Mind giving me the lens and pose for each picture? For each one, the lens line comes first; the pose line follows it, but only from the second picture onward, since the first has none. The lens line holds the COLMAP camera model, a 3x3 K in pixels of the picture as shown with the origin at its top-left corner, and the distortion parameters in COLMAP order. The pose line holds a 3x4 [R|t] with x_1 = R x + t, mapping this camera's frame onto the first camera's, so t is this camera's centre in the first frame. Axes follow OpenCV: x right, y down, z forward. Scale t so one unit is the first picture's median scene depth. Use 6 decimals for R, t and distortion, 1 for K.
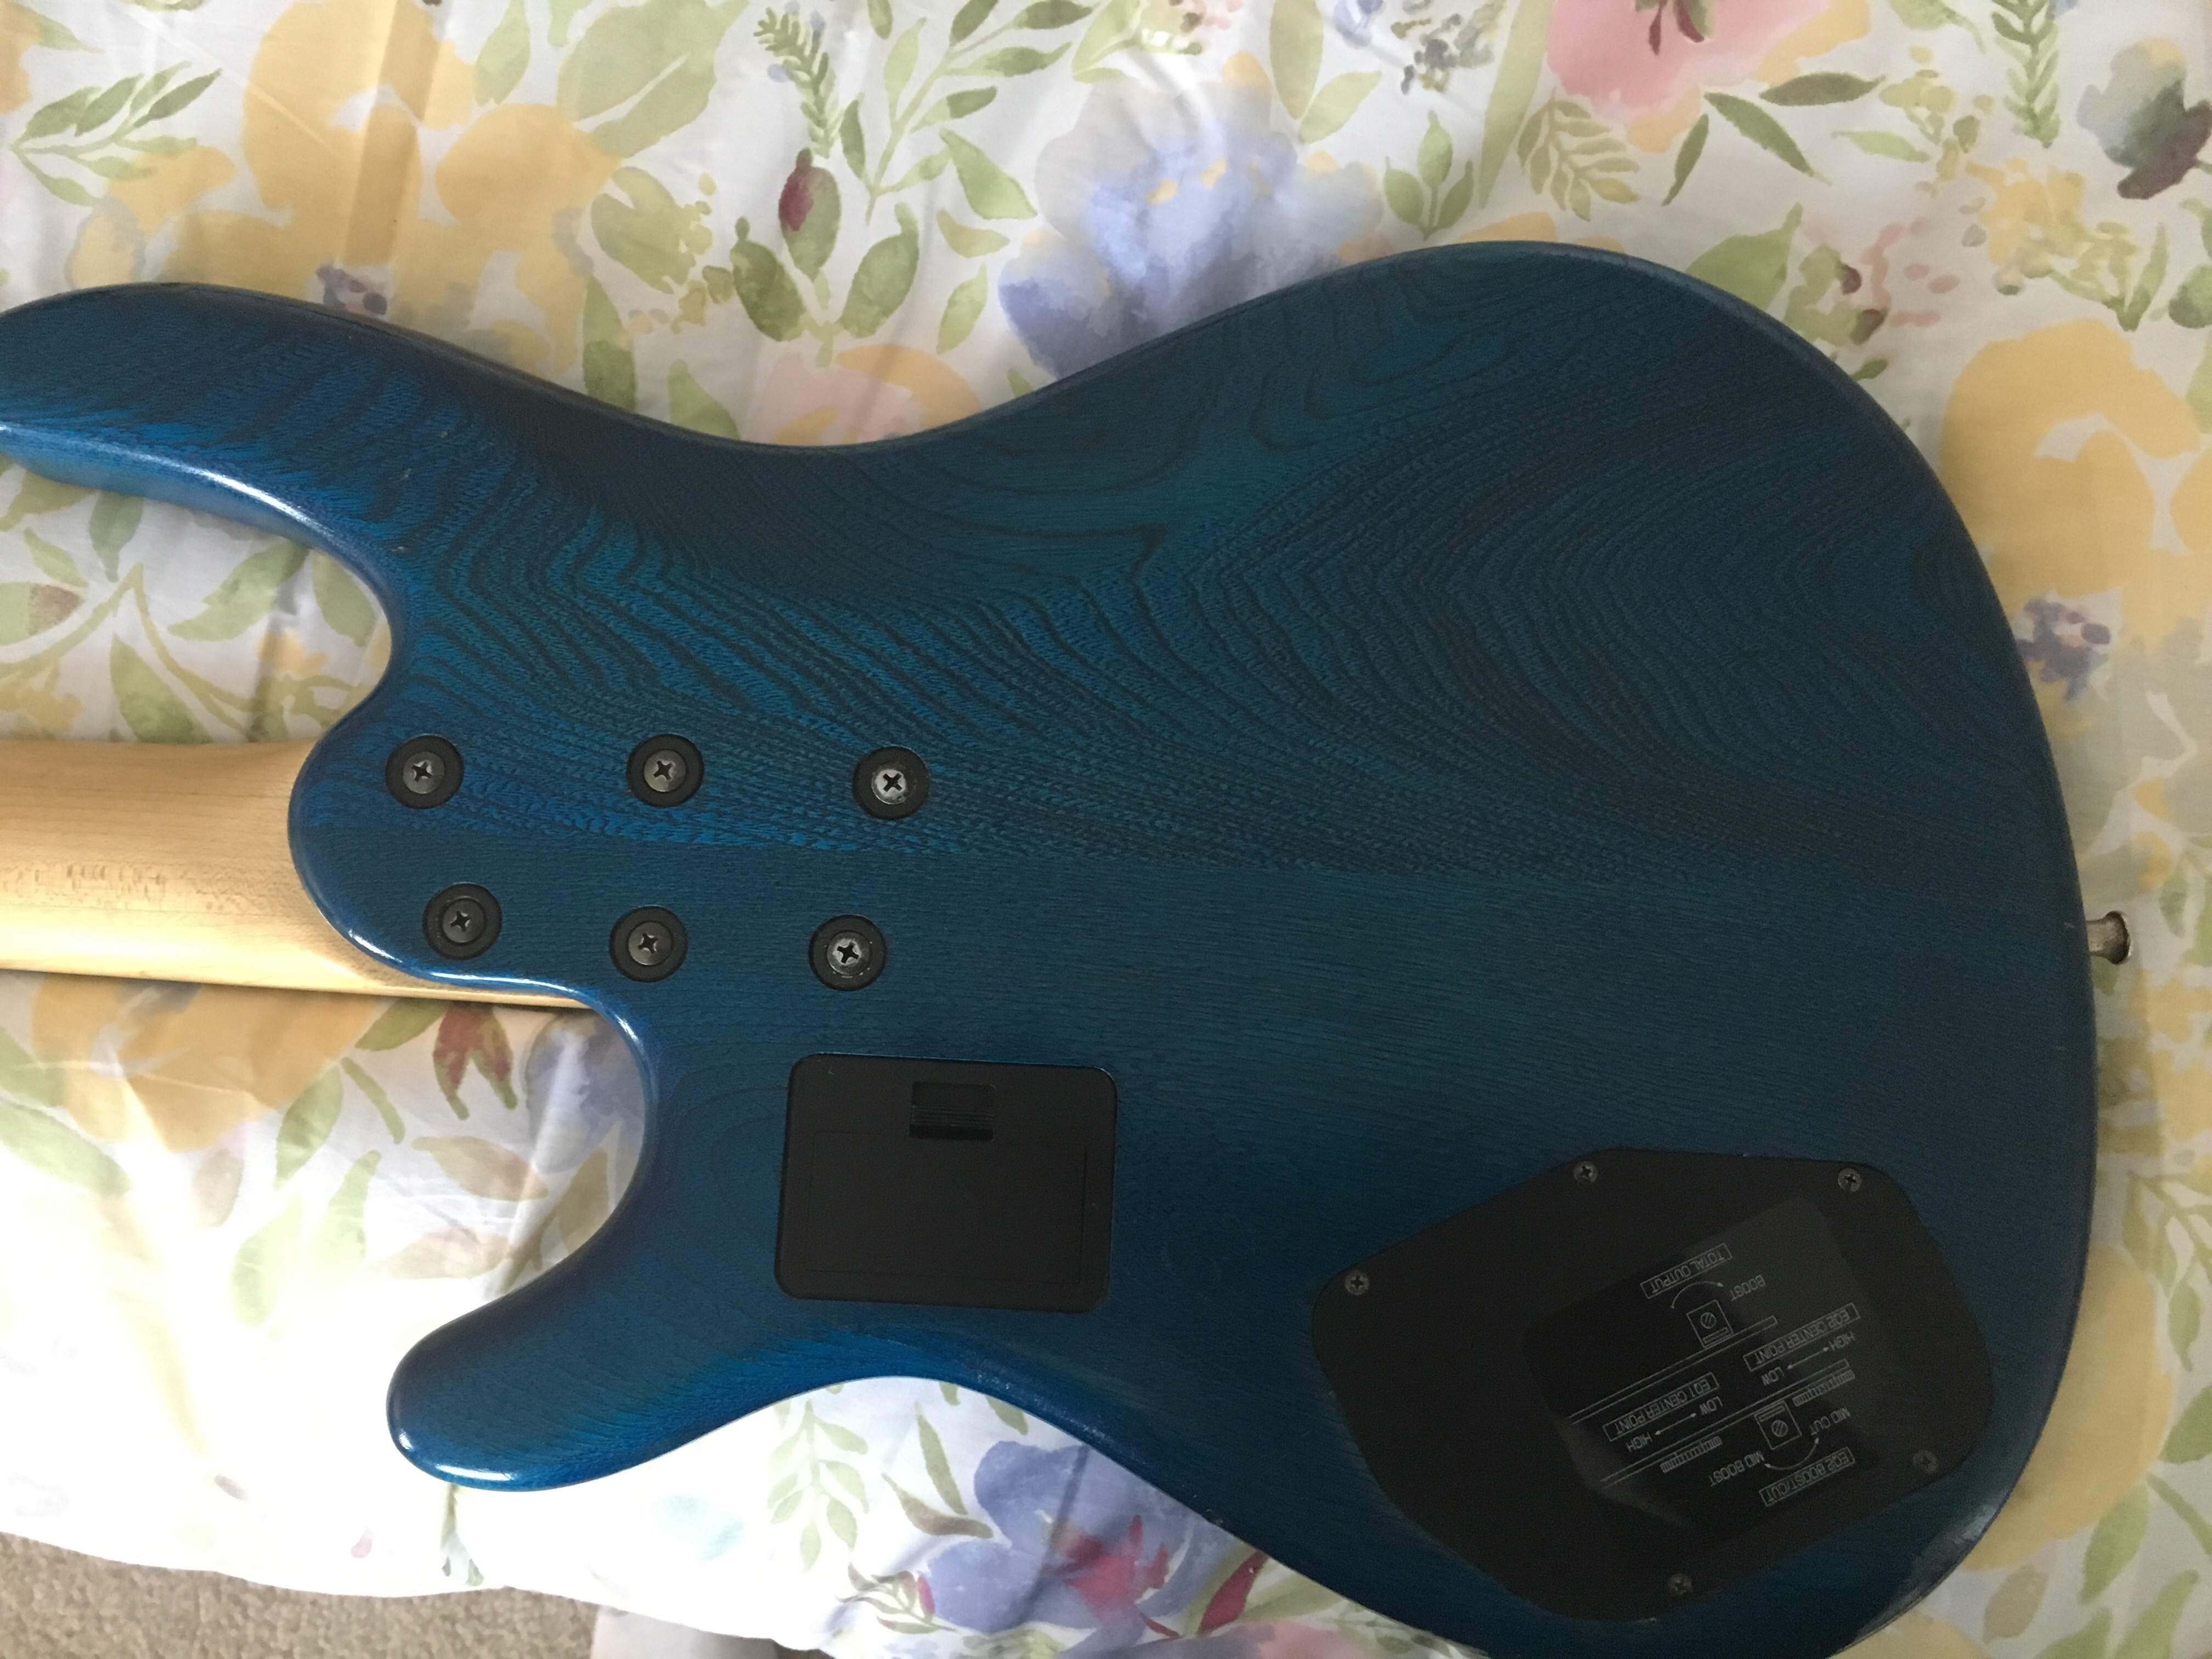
lens RADIAL K [[1855.1, 0, 1105.7], [0, 1855.1, 821.0], [0, 0, 1]] dist [0.058366, -0.085662]
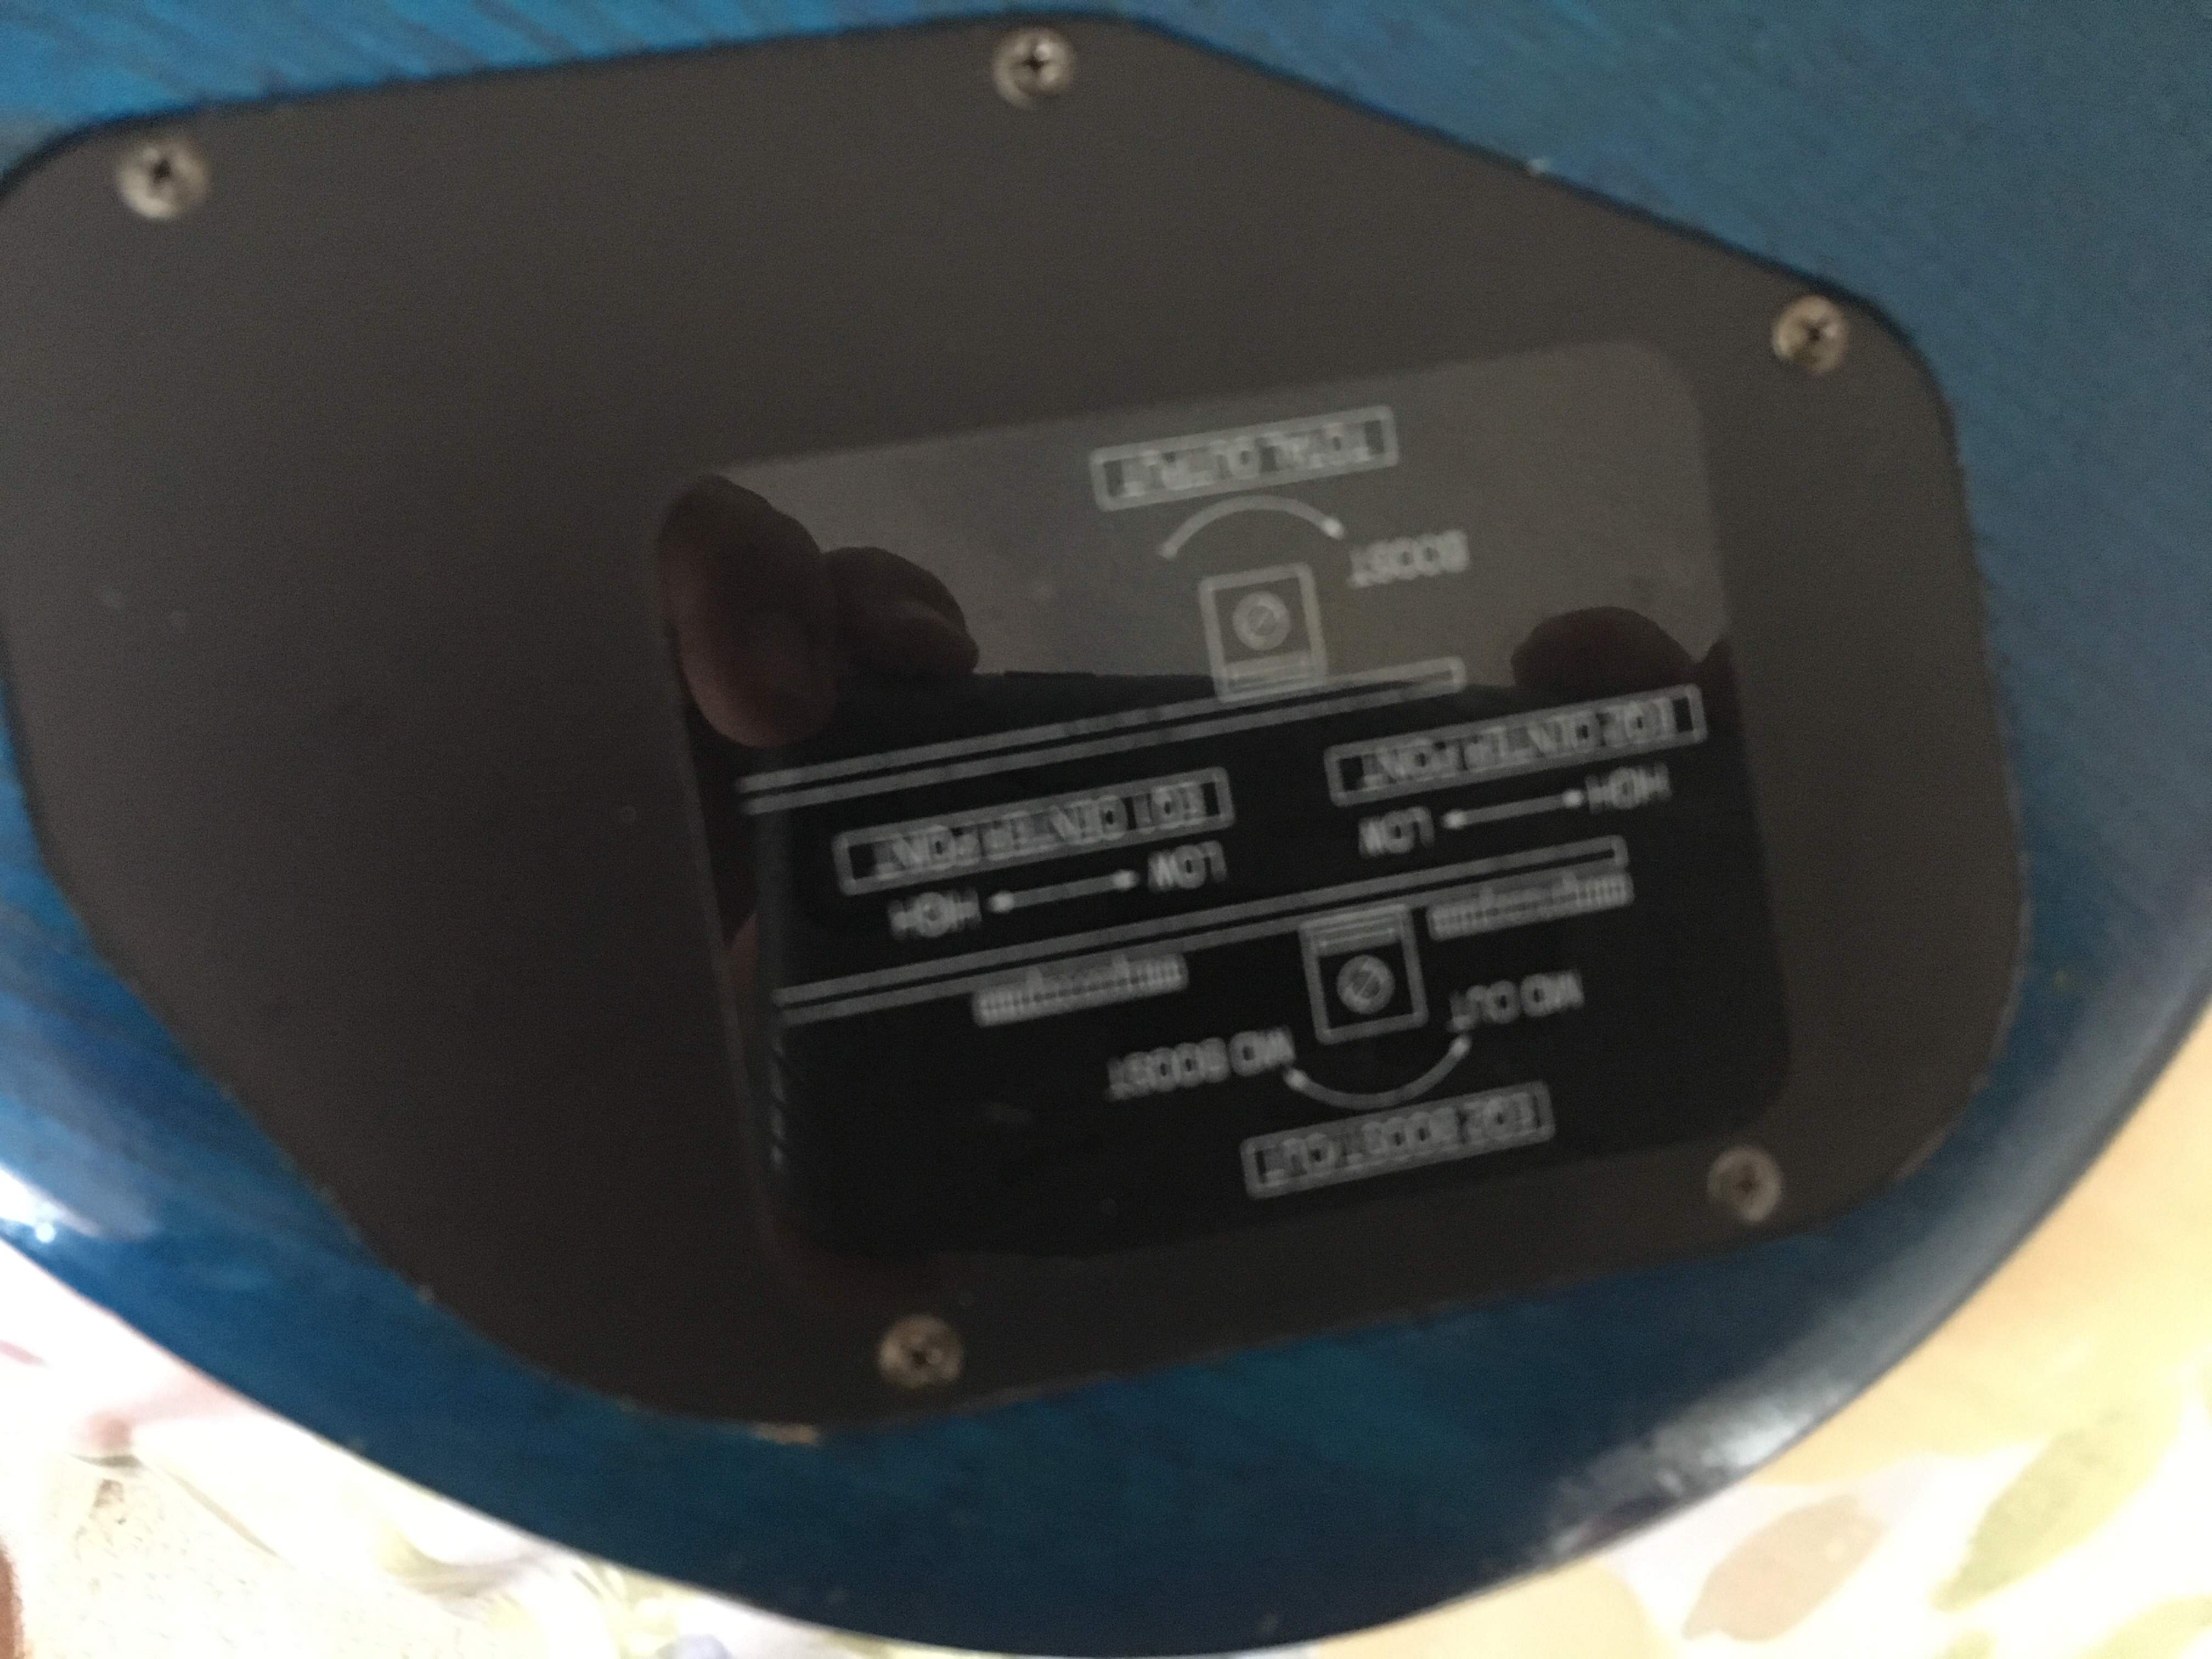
lens RADIAL K [[1855.1, 0, 1105.7], [0, 1855.1, 821.0], [0, 0, 1]] dist [0.058366, -0.085662]
pose [[0.952894, 0.264736, 0.148014, 0.230308], [-0.286543, 0.945743, 0.153178, 0.229630], [-0.099431, -0.188375, 0.977051, 0.611271]]
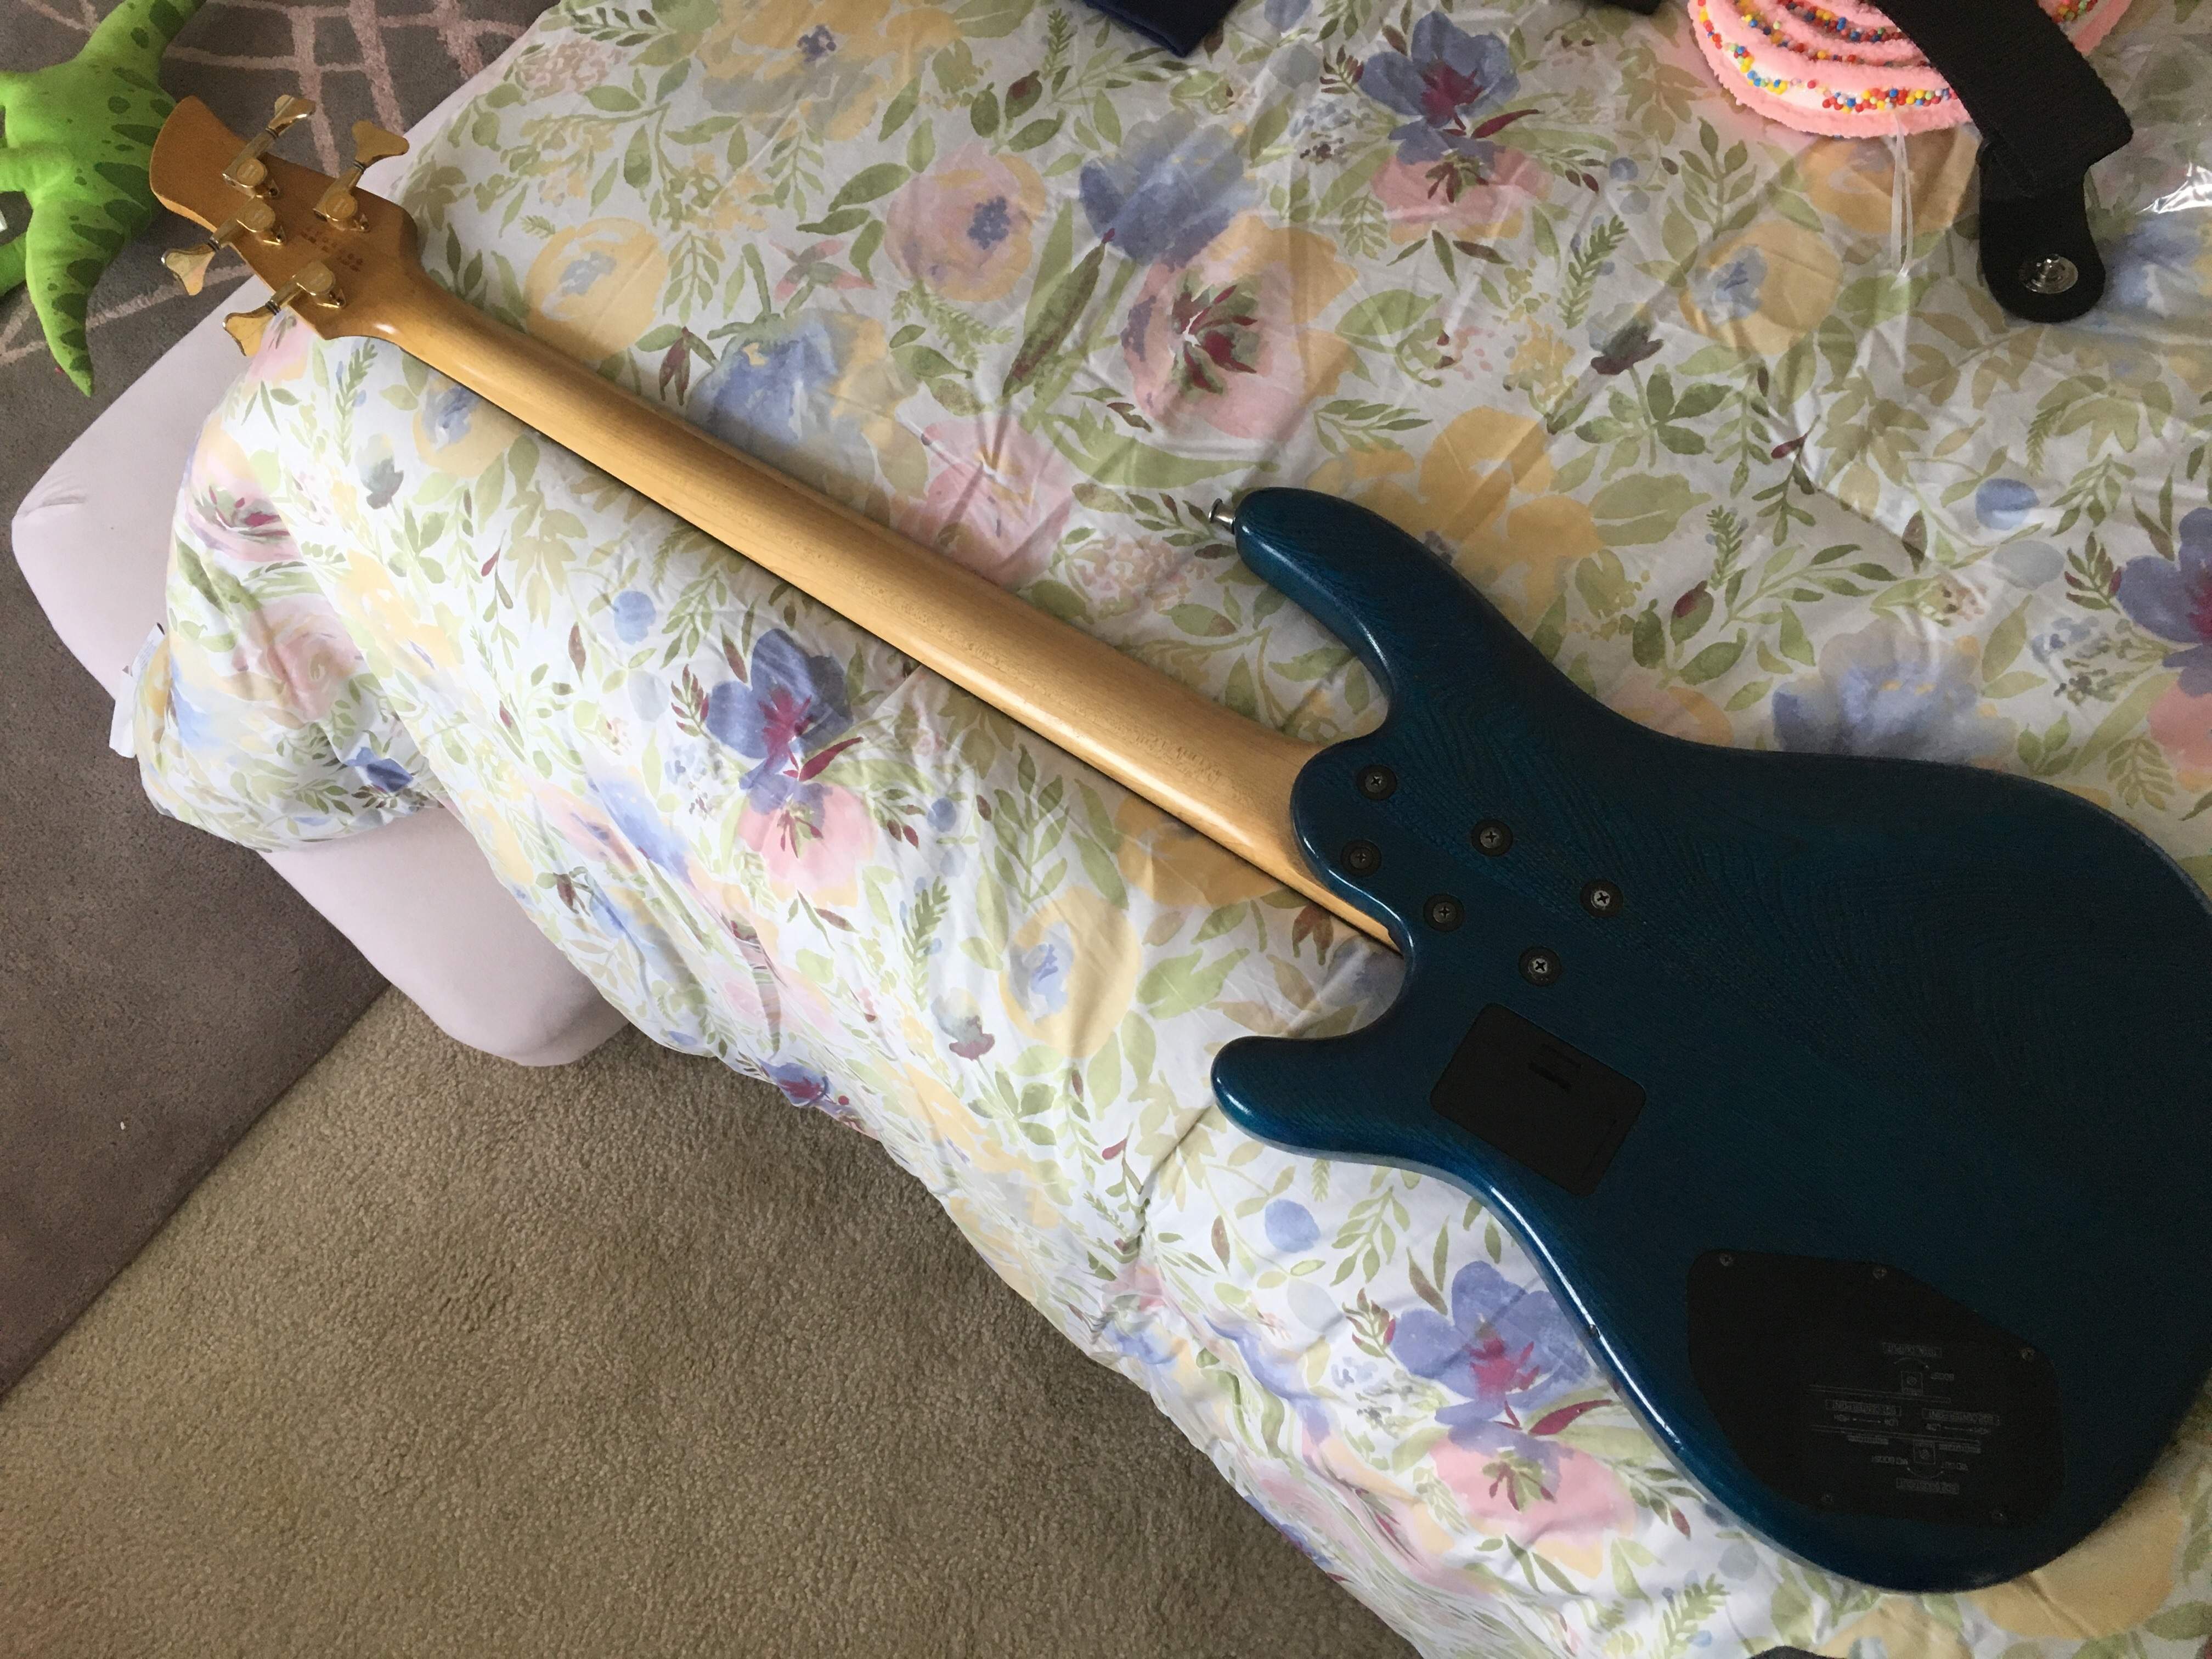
lens RADIAL K [[1855.1, 0, 1105.7], [0, 1855.1, 821.0], [0, 0, 1]] dist [0.058366, -0.085662]
pose [[0.850069, 0.444512, -0.282474, -0.044874], [-0.487455, 0.867124, -0.102390, 0.318324], [0.199426, 0.224732, 0.953795, -0.806457]]
